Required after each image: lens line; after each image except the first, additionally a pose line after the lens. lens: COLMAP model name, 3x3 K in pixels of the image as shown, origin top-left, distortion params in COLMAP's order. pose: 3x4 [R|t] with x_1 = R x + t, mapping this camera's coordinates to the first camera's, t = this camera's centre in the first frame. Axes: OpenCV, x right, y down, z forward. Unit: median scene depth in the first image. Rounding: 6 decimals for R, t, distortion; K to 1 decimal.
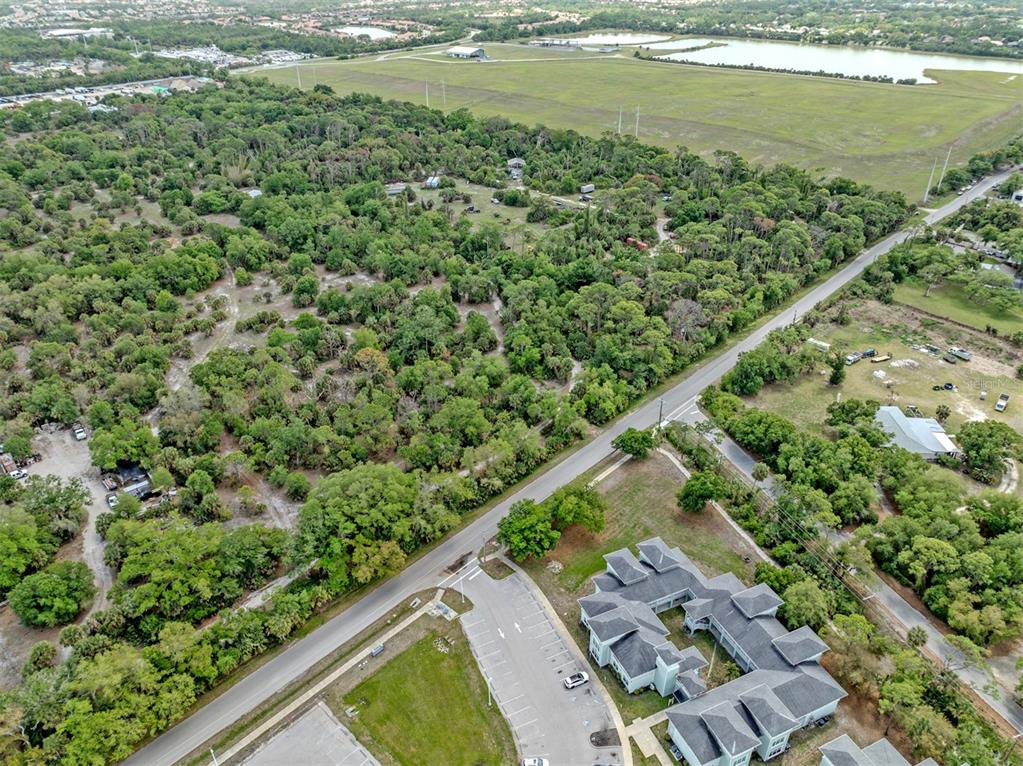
lens RADIAL K [[724.2, 0, 511.5], [0, 724.2, 383.0], [0, 0, 1]] dist [-0.029413, 0.016831]
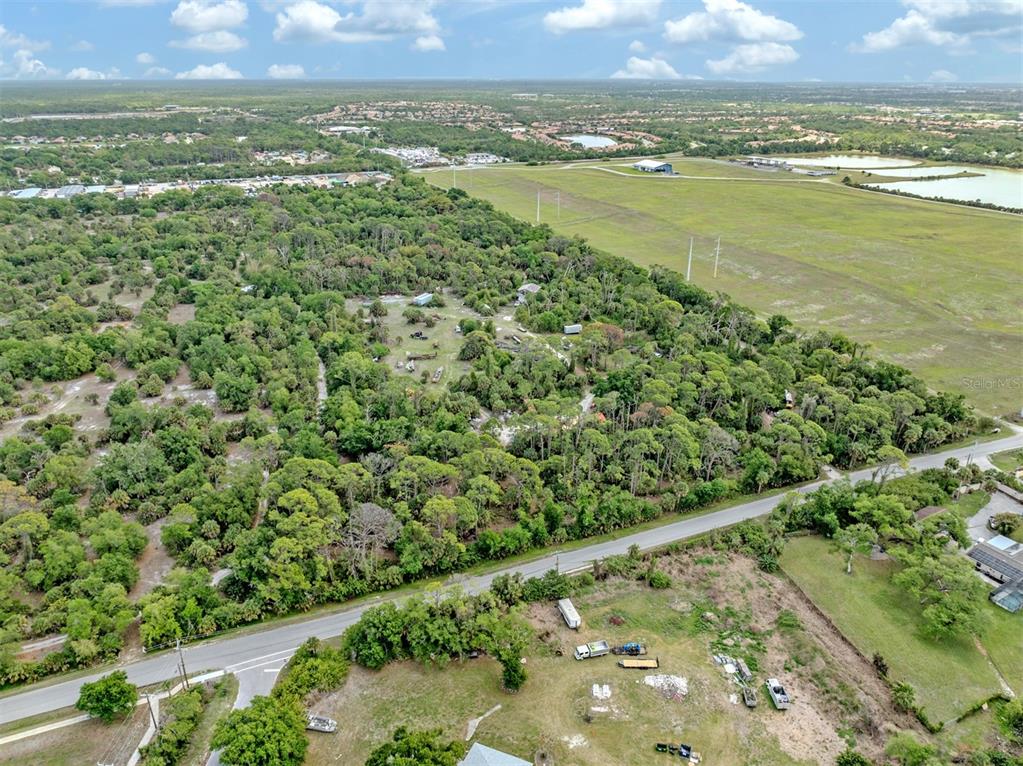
lens RADIAL K [[739.3, 0, 511.5], [0, 739.3, 383.0], [0, 0, 1]] dist [-0.024408, 0.010566]
pose [[0.921136, 0.160254, -0.354720, 0.192415], [-0.206944, 0.973473, -0.097599, -0.059914], [0.329669, 0.163309, 0.929865, 0.103931]]
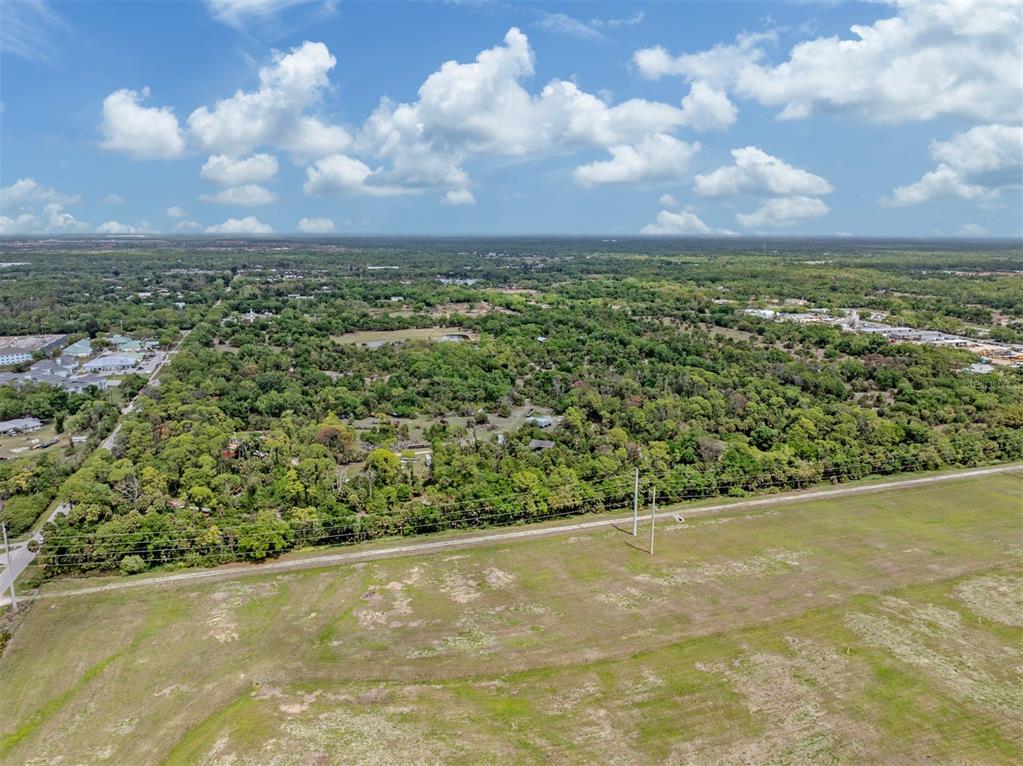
lens RADIAL K [[724.2, 0, 511.5], [0, 724.2, 383.0], [0, 0, 1]] dist [-0.029413, 0.016831]
pose [[-0.488359, 0.187014, -0.852368, 0.428256], [-0.444169, 0.787501, 0.427265, -0.413985], [0.751146, 0.587254, -0.301517, 0.698700]]
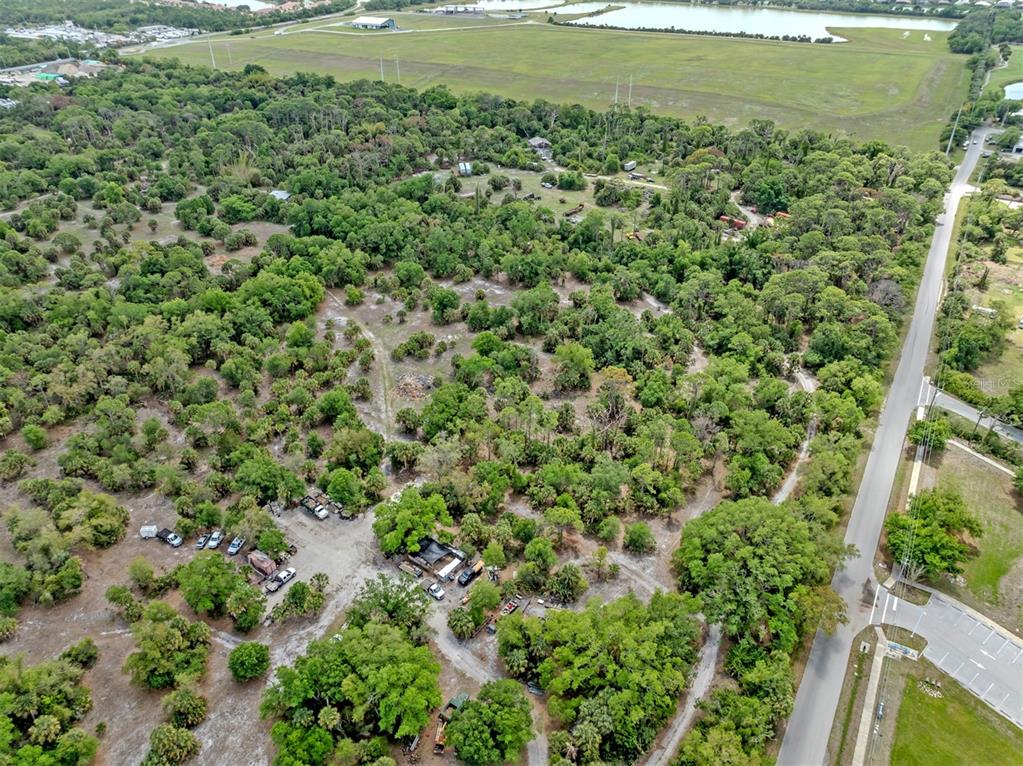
lens RADIAL K [[724.2, 0, 511.5], [0, 724.2, 383.0], [0, 0, 1]] dist [-0.029413, 0.016831]
pose [[0.976139, -0.117024, 0.182915, -0.141945], [0.109482, 0.992688, 0.050833, -0.025639], [-0.187526, -0.029594, 0.981814, 0.039302]]
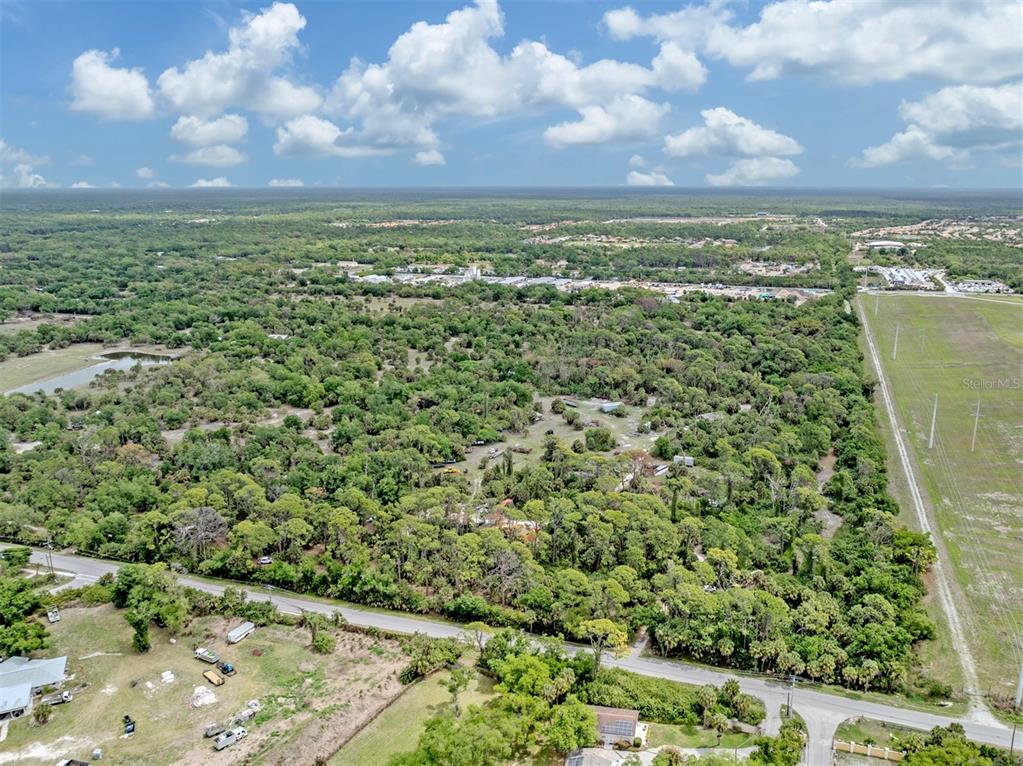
lens RADIAL K [[815.2, 0, 569.1], [0, 815.2, 384.3], [0, 0, 1]] dist [-0.031222, 0.016796]
pose [[0.443374, 0.225971, -0.867385, 0.432181], [-0.461299, 0.887233, -0.004657, -0.152884], [0.768520, 0.402188, 0.497616, 0.236621]]
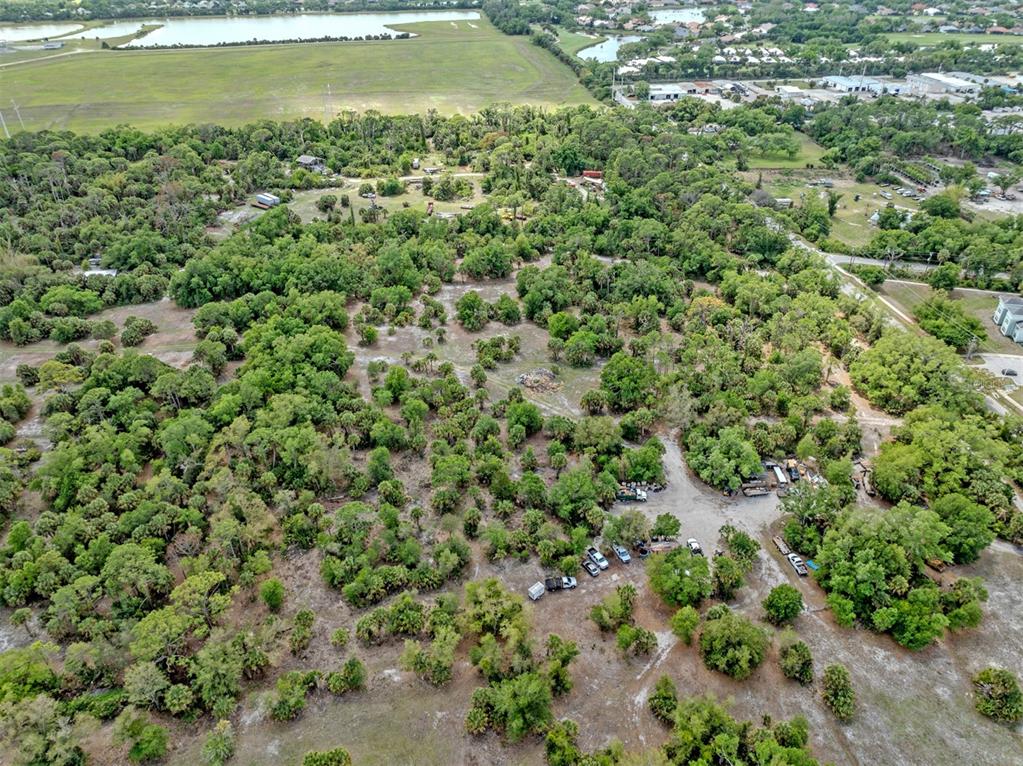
lens RADIAL K [[730.5, 0, 511.5], [0, 730.5, 383.0], [0, 0, 1]] dist [-0.046674, 0.043065]
pose [[0.621438, -0.422035, 0.660077, -0.328378], [0.404519, 0.894364, 0.190993, -0.074133], [-0.670955, 0.148323, 0.726512, 0.123121]]
